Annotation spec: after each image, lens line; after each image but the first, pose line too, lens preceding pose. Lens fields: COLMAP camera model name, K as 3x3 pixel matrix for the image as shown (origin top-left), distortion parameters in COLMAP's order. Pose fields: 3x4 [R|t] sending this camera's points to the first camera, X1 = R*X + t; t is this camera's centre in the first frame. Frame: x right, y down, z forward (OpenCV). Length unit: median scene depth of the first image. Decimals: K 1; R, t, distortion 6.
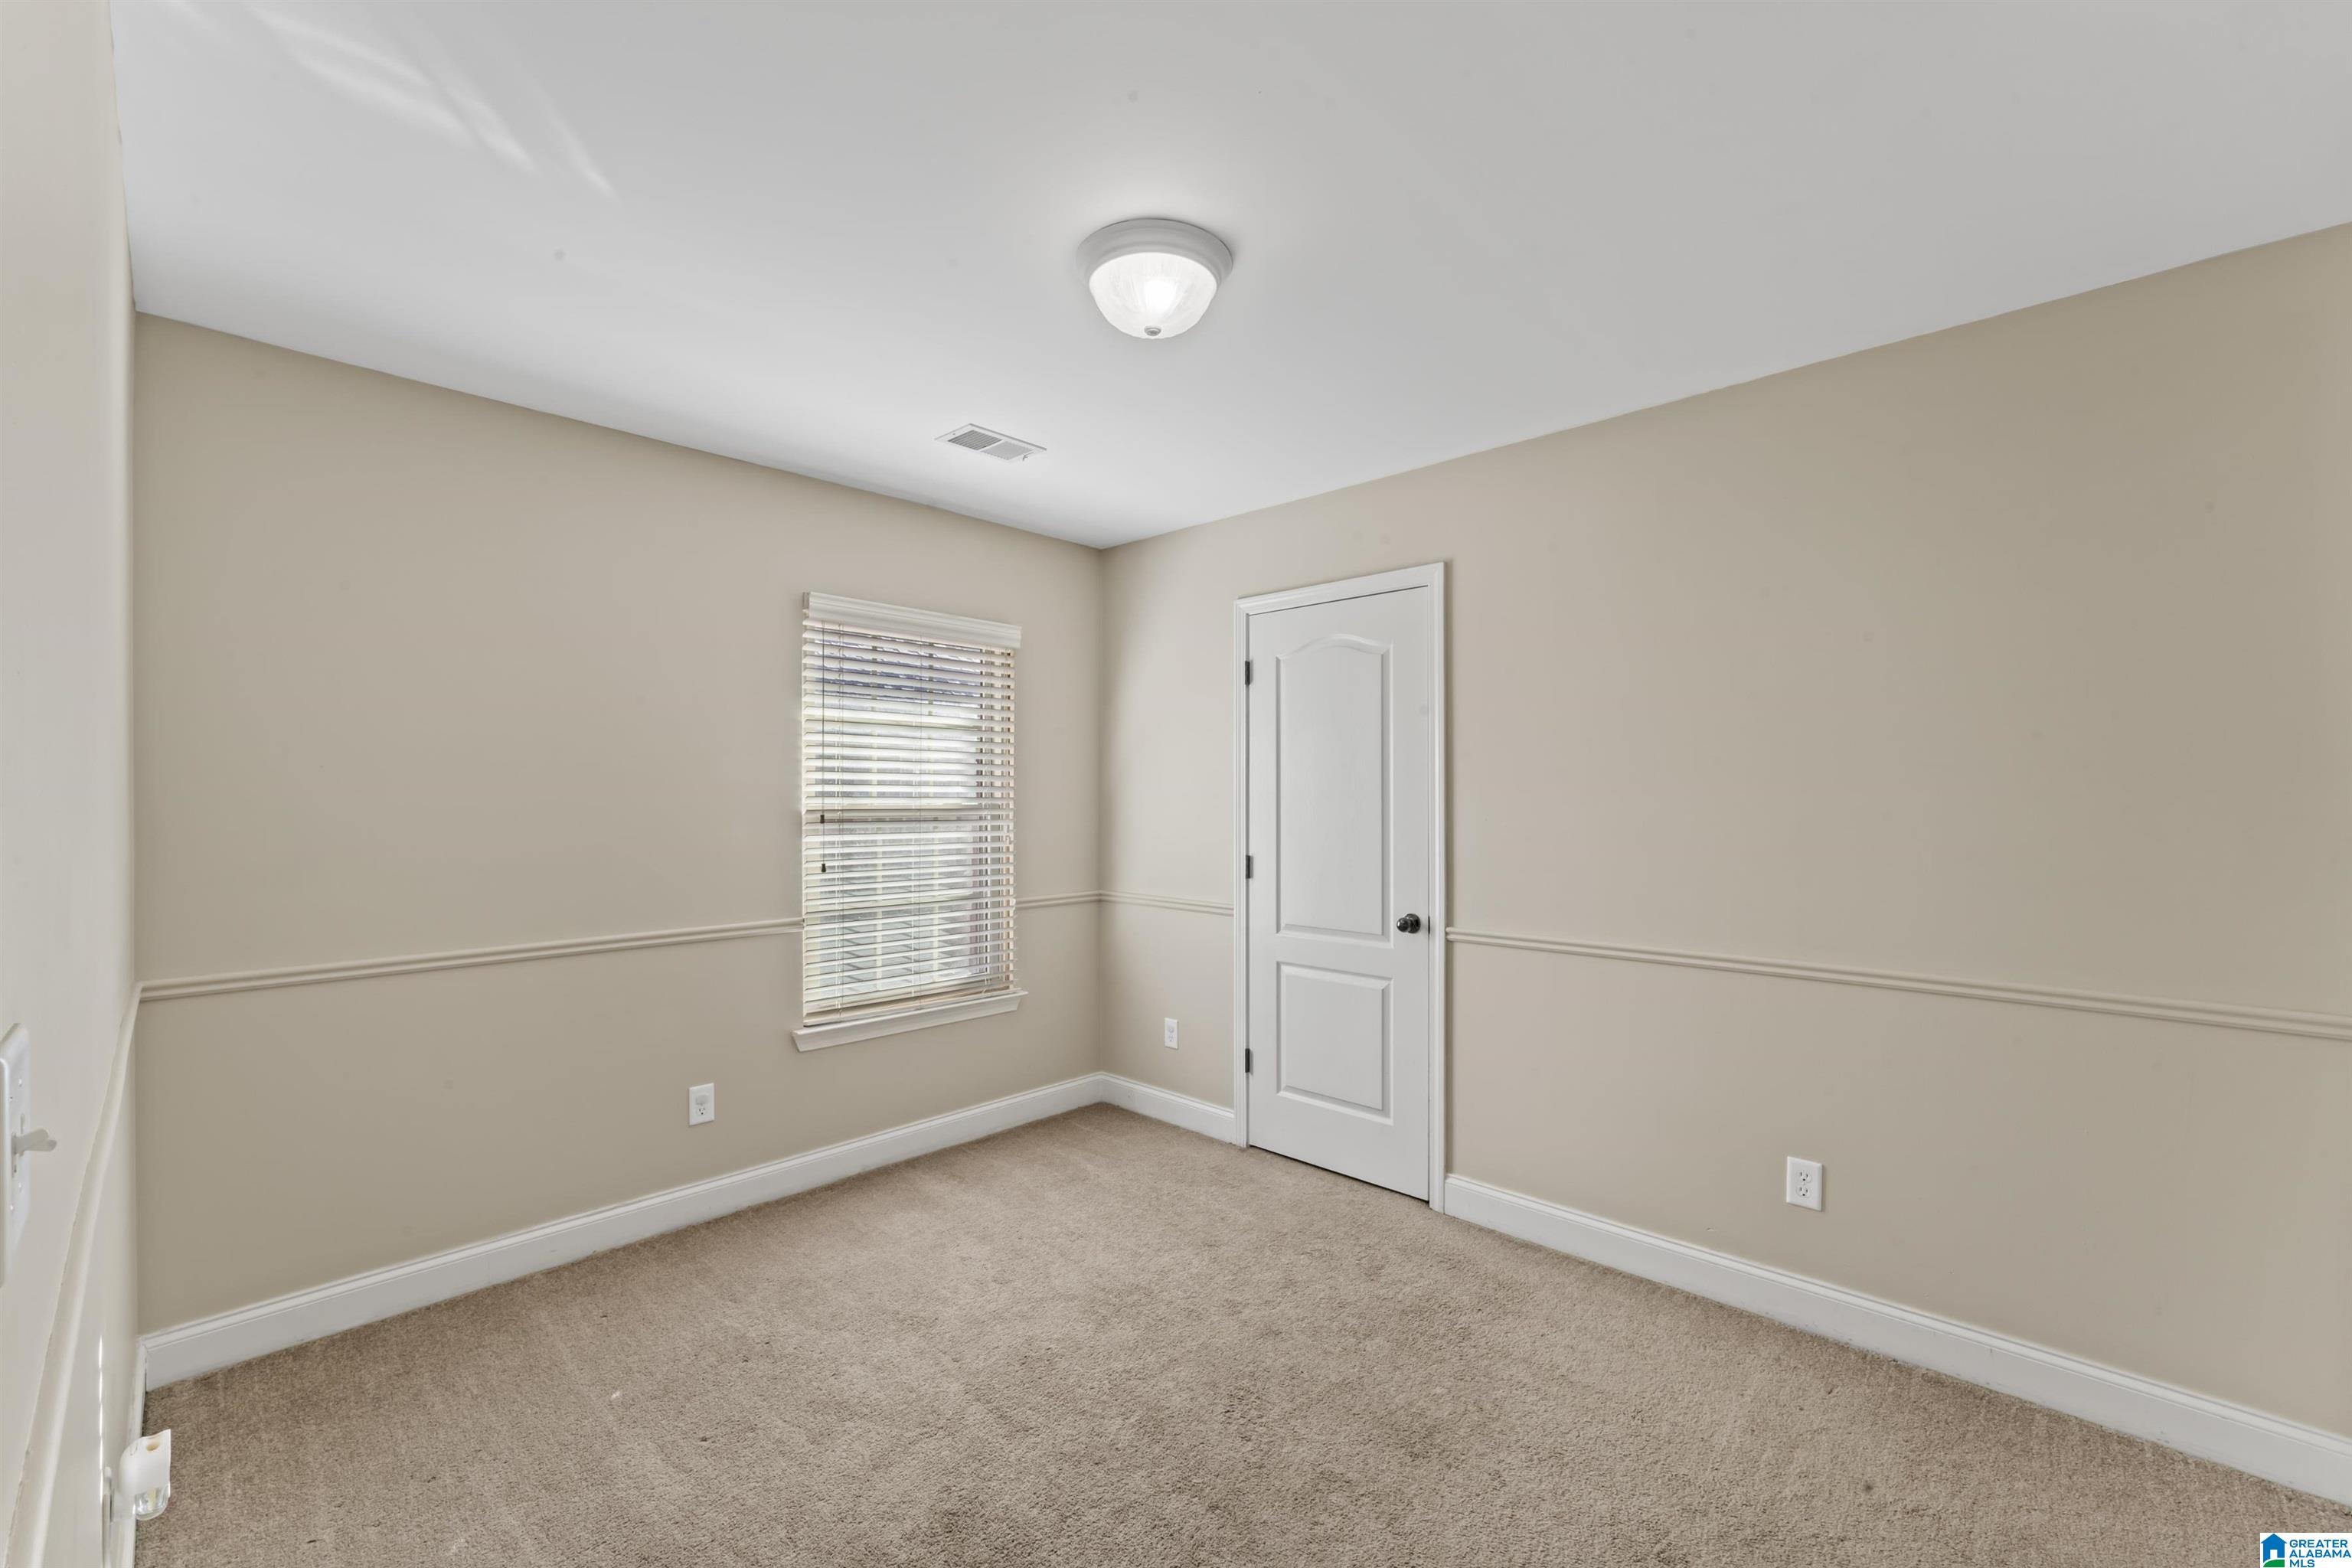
lens RADIAL K [[950.5, 0, 1166.9], [0, 950.5, 791.6], [0, 0, 1]] dist [-0.007392, 0.001492]
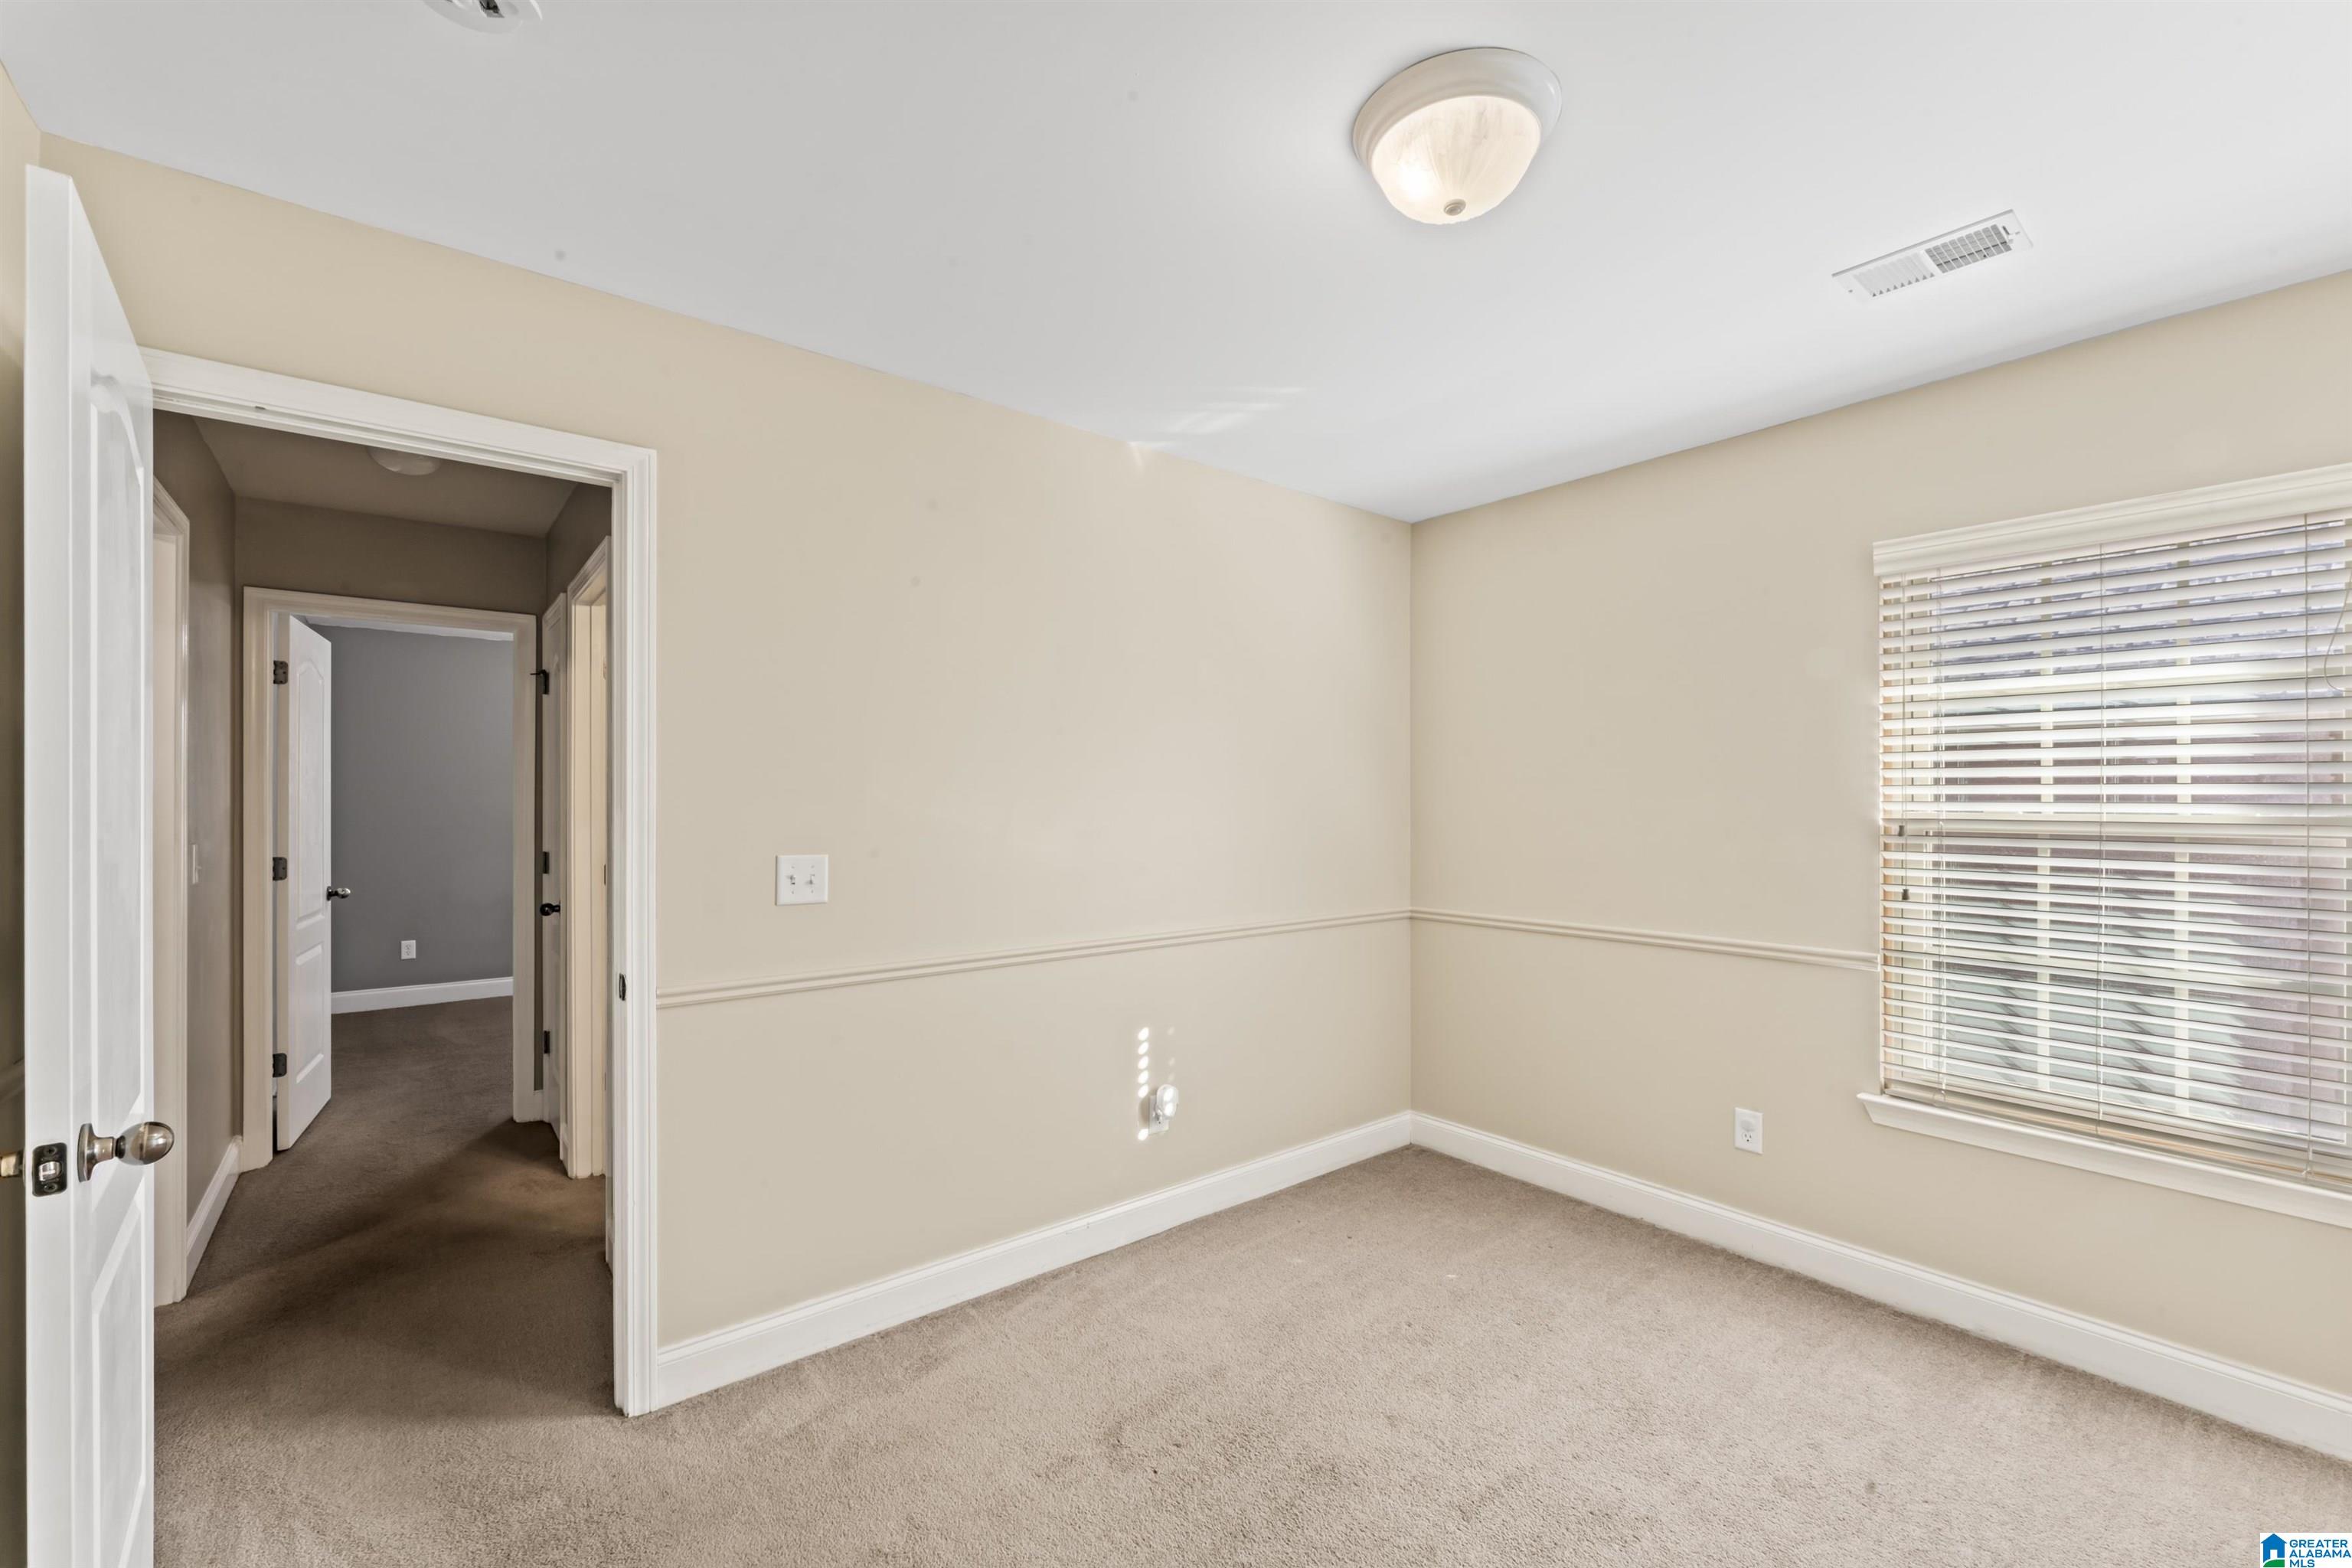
lens RADIAL K [[950.5, 0, 1183.4], [0, 950.5, 792.5], [0, 0, 1]] dist [-0.007392, 0.001492]
pose [[-0.111338, -0.007865, -0.993751, 0.496630], [0.000074, 0.999969, -0.007922, 0.004769], [0.993783, -0.000955, -0.111334, 0.549219]]
